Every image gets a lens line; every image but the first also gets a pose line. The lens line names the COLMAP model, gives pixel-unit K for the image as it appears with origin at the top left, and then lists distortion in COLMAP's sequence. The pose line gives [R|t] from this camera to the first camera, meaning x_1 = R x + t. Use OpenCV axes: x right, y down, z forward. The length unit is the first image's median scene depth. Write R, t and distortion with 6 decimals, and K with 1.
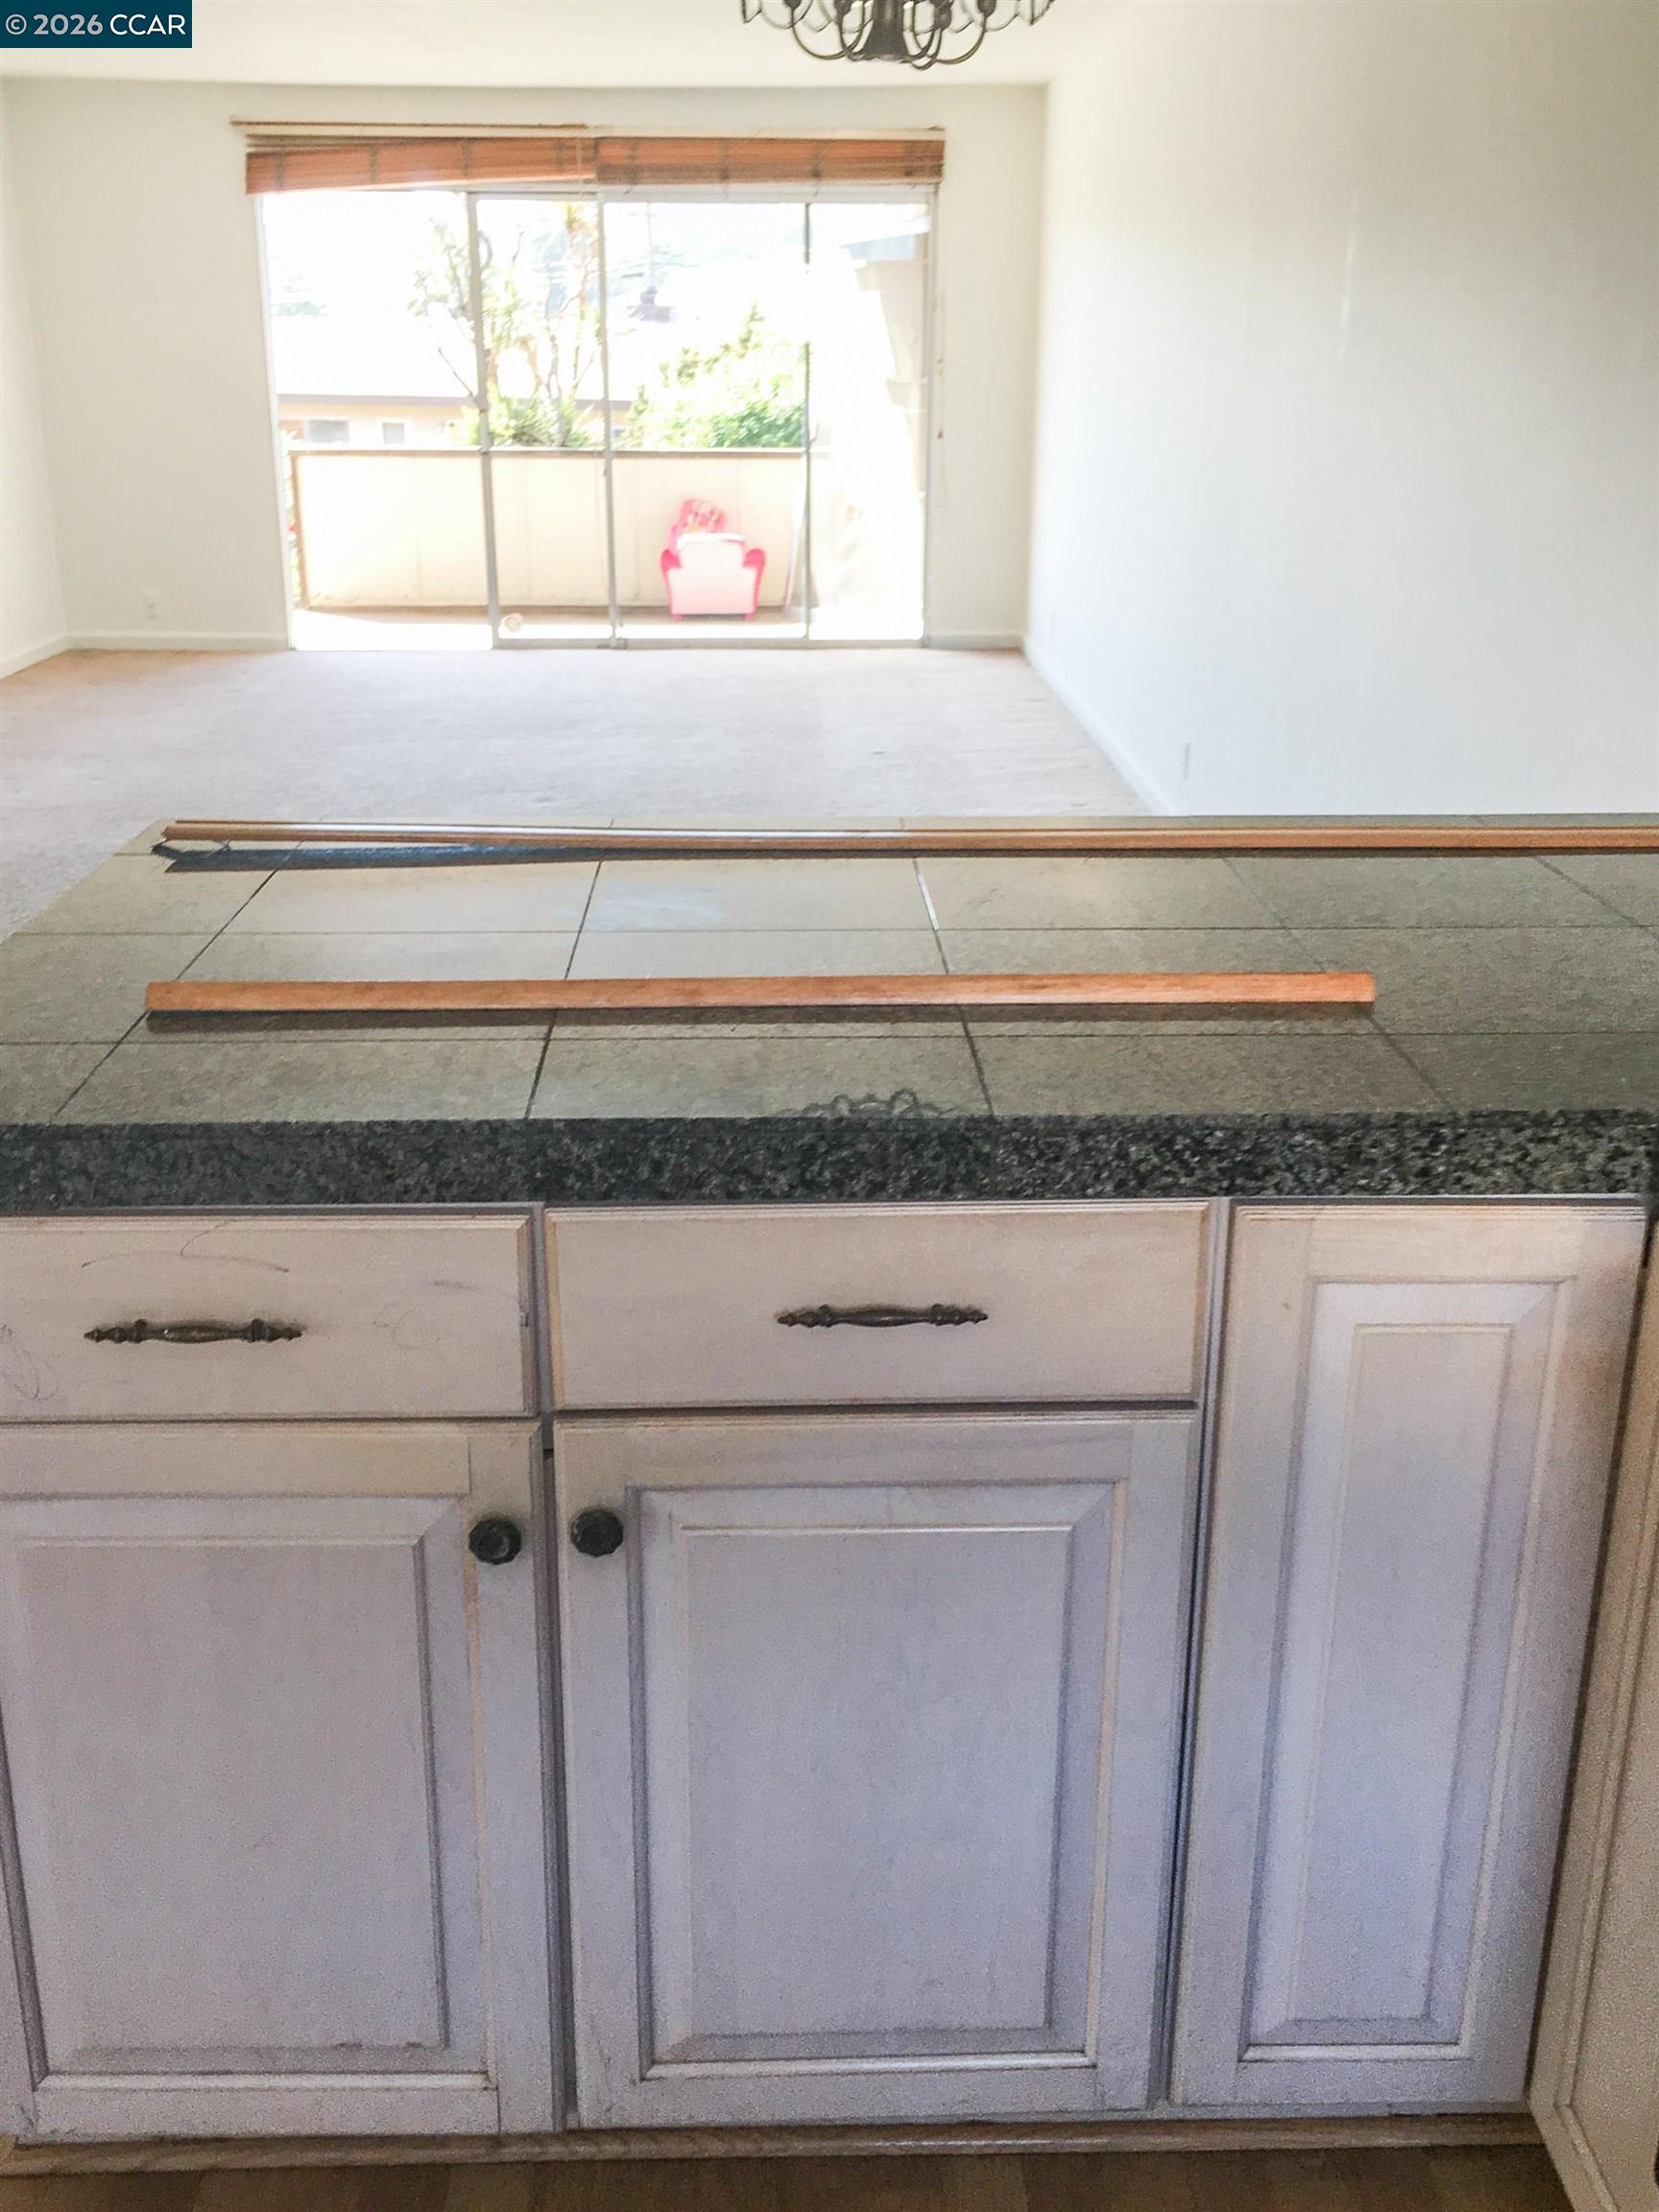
lens RADIAL K [[2193.8, 0, 829.5], [0, 2193.8, 1106.0], [0, 0, 1]] dist [0.037044, -0.020376]
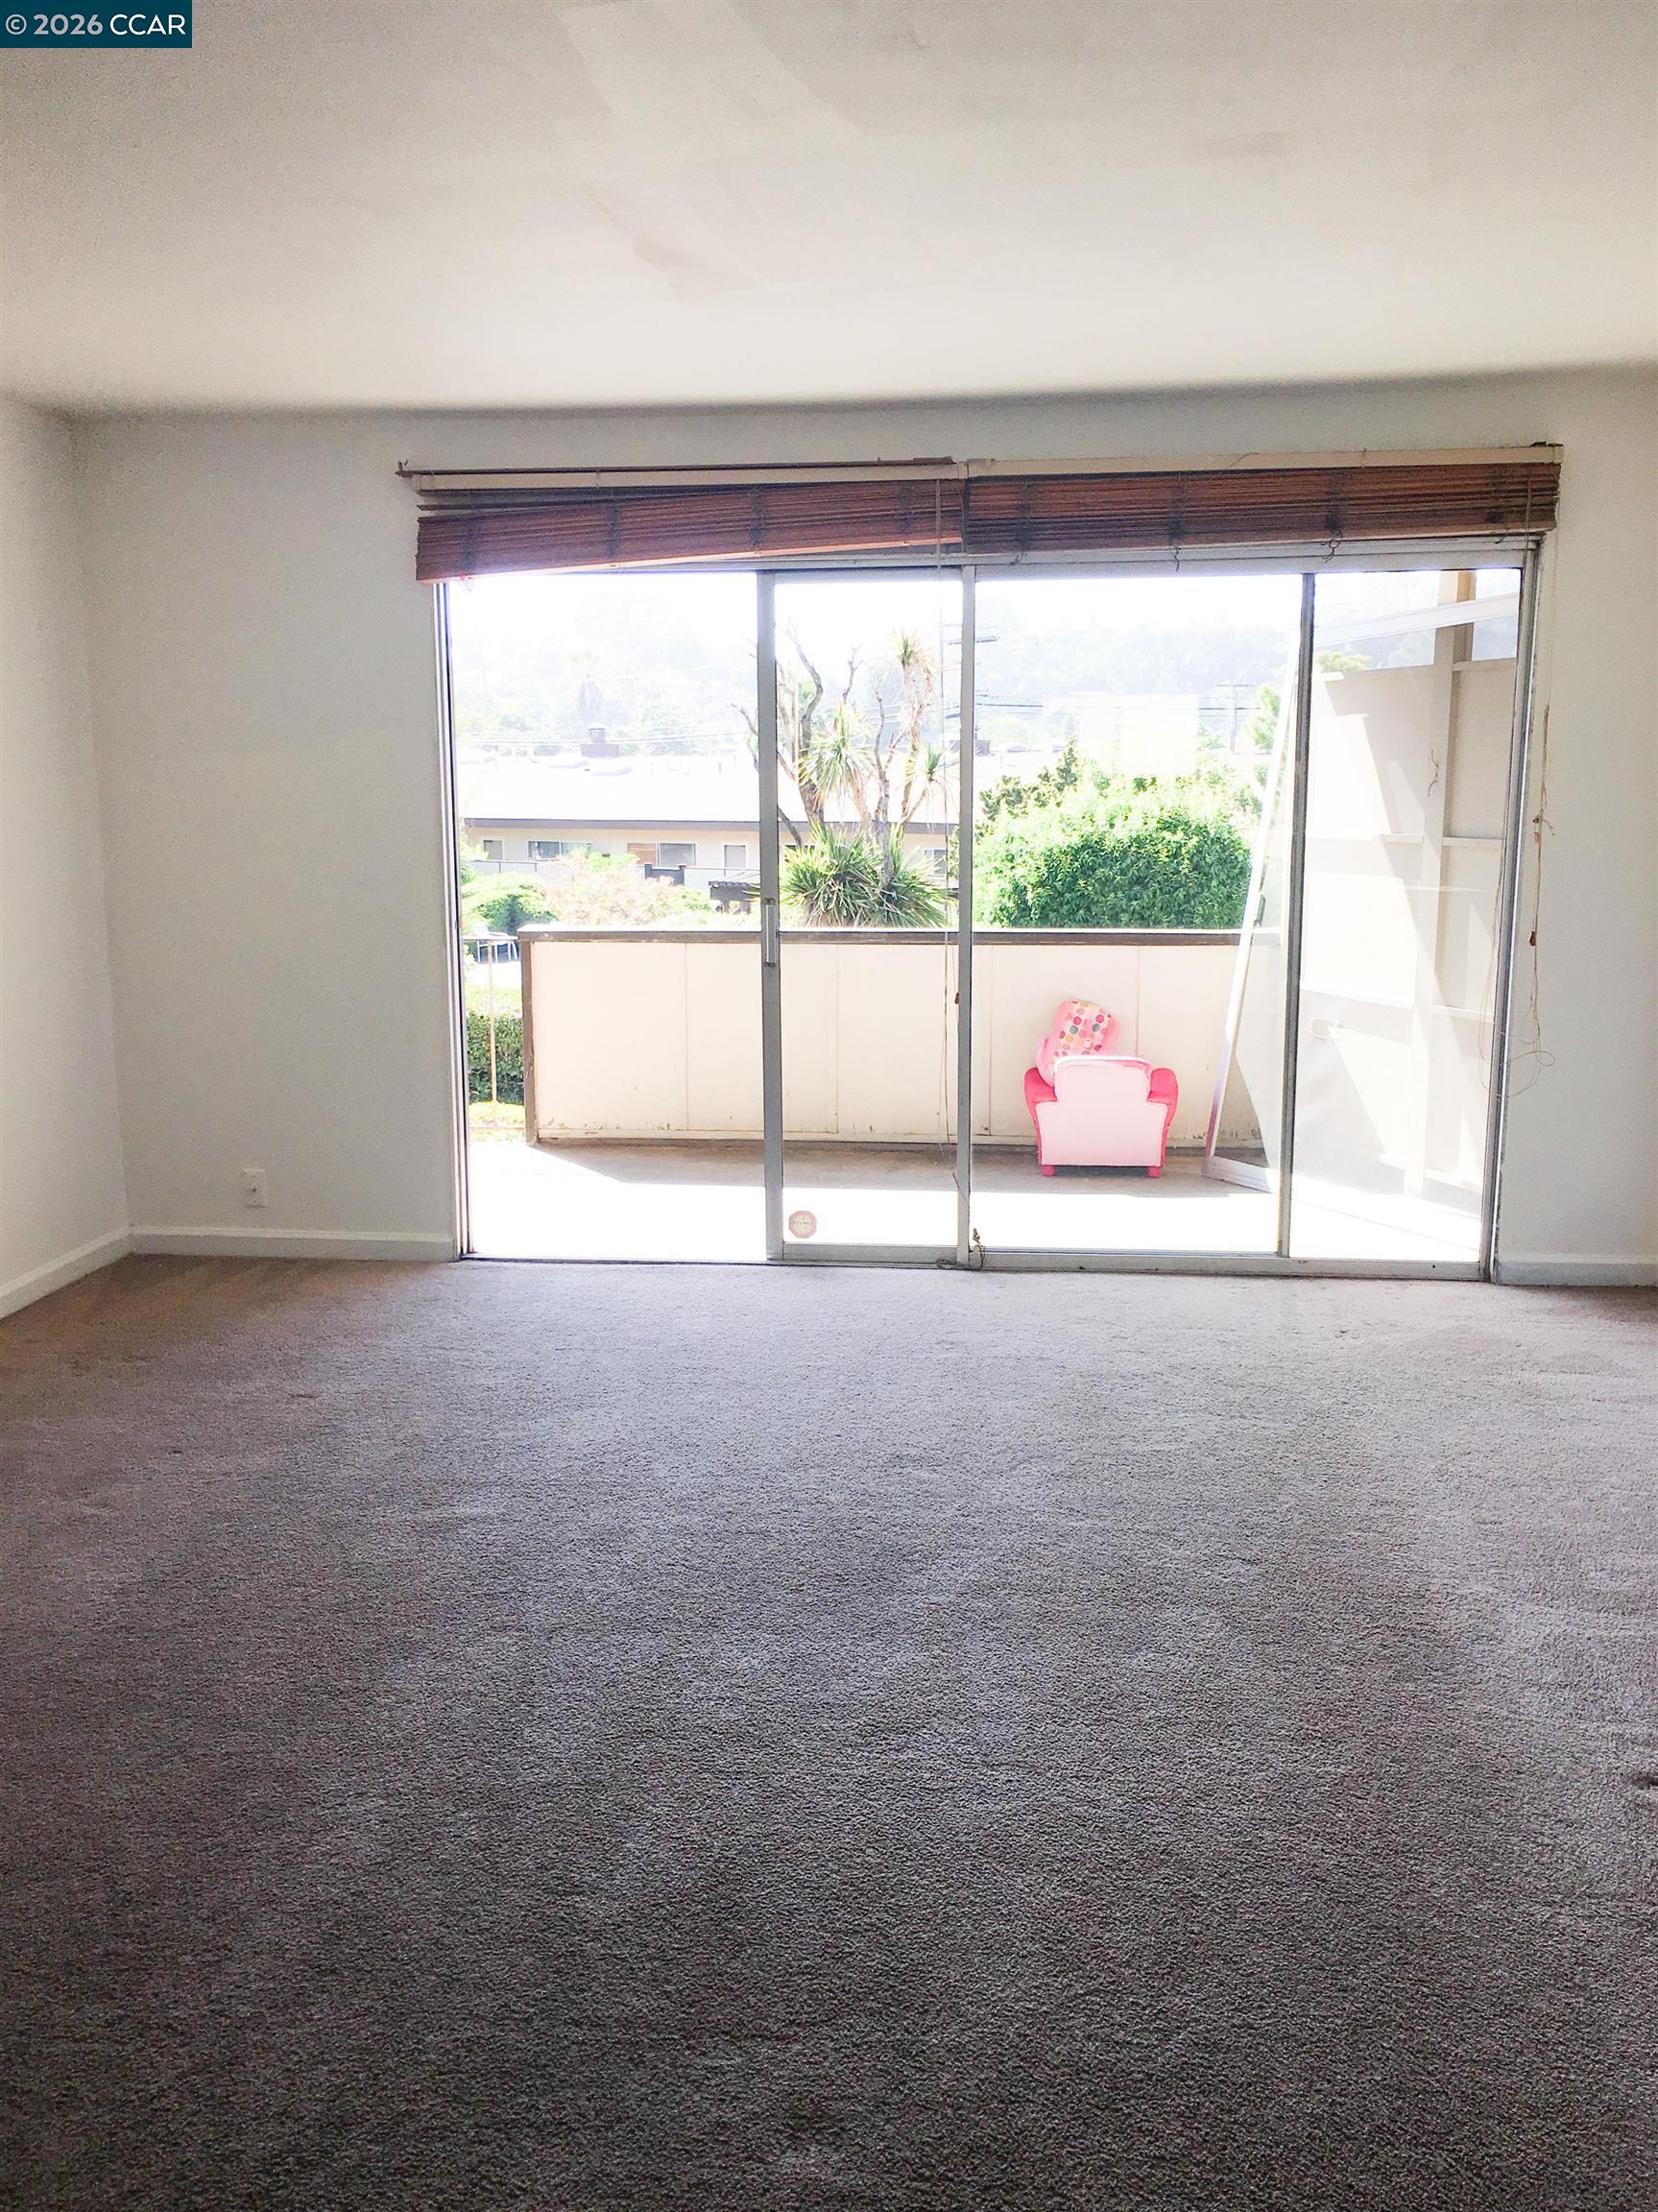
lens RADIAL K [[2059.2, 0, 829.0], [0, 2059.2, 1106.0], [0, 0, 1]] dist [0.065801, -0.004906]
pose [[0.989739, 0.014844, -0.142113, -0.054010], [-0.039067, 0.984805, -0.169213, -0.153154], [0.137442, 0.173028, 0.975280, 0.422808]]
